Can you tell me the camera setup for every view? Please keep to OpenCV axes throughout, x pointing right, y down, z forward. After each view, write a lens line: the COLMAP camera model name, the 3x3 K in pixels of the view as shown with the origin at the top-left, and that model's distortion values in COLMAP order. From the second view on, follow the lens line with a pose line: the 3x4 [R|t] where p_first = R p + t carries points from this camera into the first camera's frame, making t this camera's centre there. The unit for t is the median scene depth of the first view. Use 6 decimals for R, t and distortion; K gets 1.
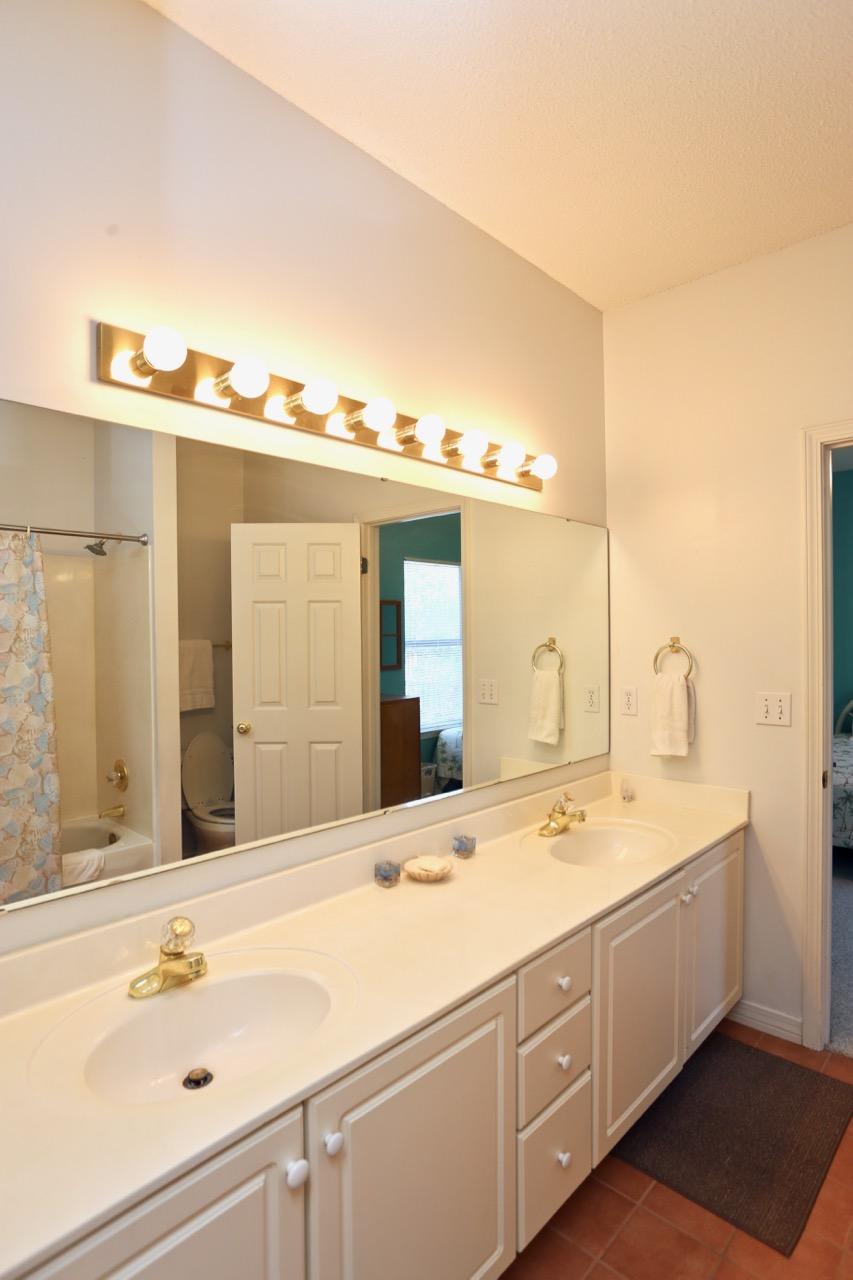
lens RADIAL K [[682.5, 0, 427.9], [0, 682.5, 644.6], [0, 0, 1]] dist [-0.072535, 0.041483]
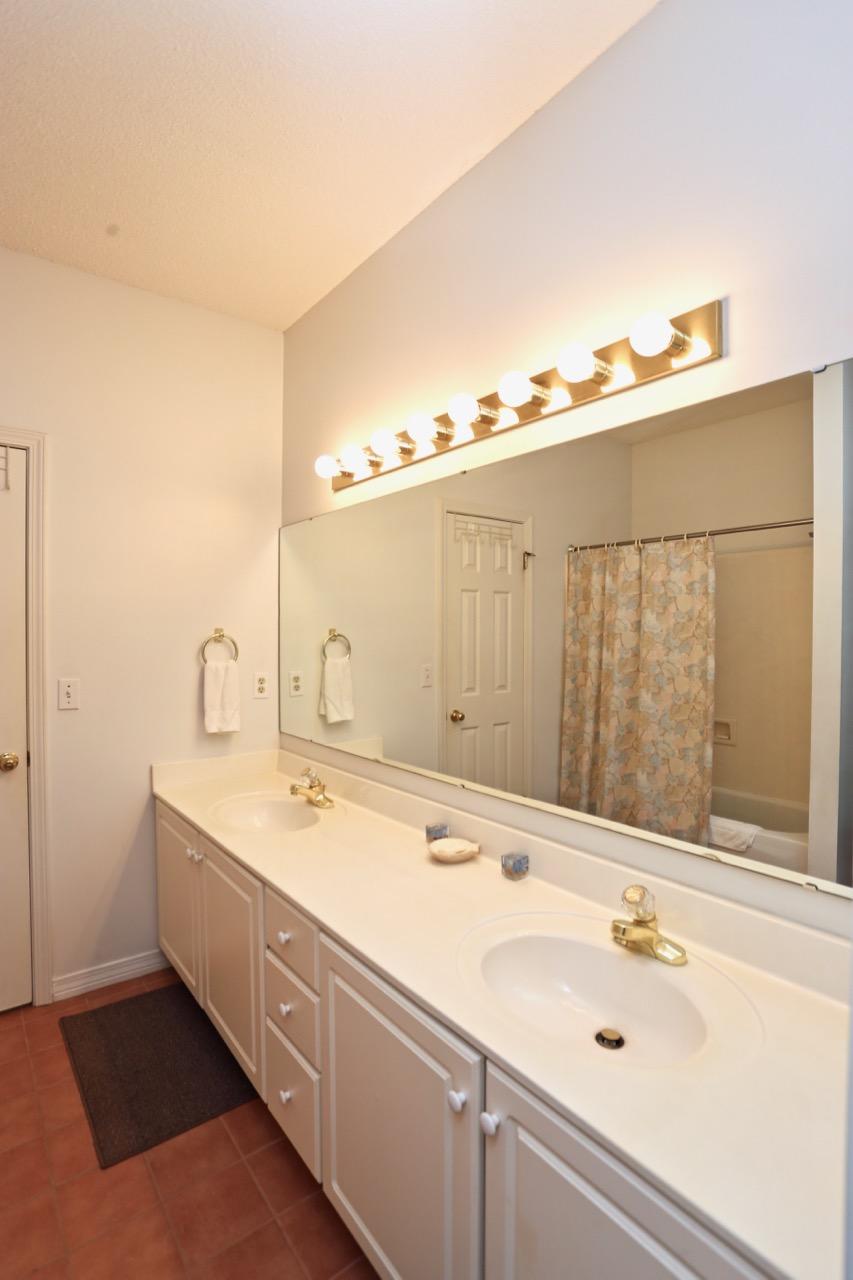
lens RADIAL K [[621.9, 0, 425.5], [0, 621.9, 639.5], [0, 0, 1]] dist [-0.037142, -0.000169]
pose [[-0.167708, 0.016886, -0.985692, 0.789669], [-0.013547, 0.999719, 0.019431, 0.000825], [0.985744, 0.016612, -0.167432, 0.961057]]
